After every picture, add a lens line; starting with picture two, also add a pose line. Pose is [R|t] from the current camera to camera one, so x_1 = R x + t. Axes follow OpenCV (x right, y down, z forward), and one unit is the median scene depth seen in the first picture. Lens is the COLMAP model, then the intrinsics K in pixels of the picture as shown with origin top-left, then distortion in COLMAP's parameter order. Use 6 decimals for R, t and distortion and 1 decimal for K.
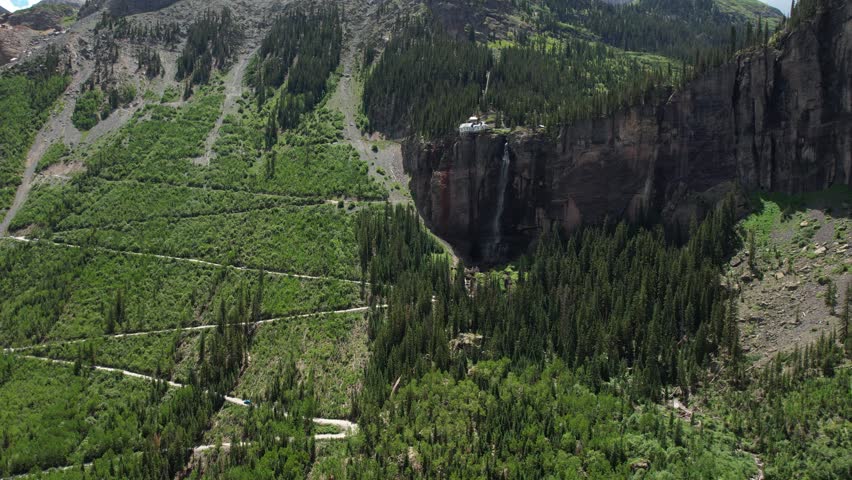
lens RADIAL K [[616.3, 0, 426.0], [0, 616.3, 240.0], [0, 0, 1]] dist [-0.039637, 0.004963]
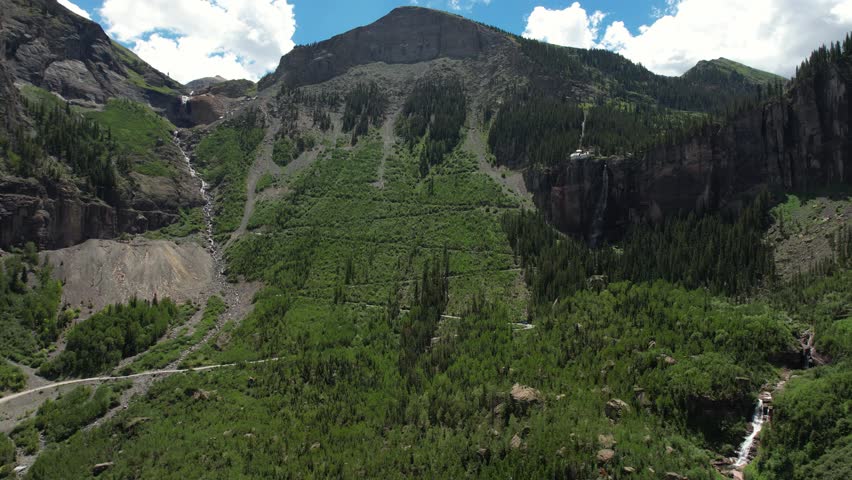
lens RADIAL K [[675.5, 0, 426.0], [0, 675.5, 240.0], [0, 0, 1]] dist [-0.037642, -0.004731]
pose [[0.999650, -0.004425, -0.026090, -0.235389], [0.000298, 0.987739, -0.156112, 0.246930], [0.026461, 0.156050, 0.987395, -0.507394]]
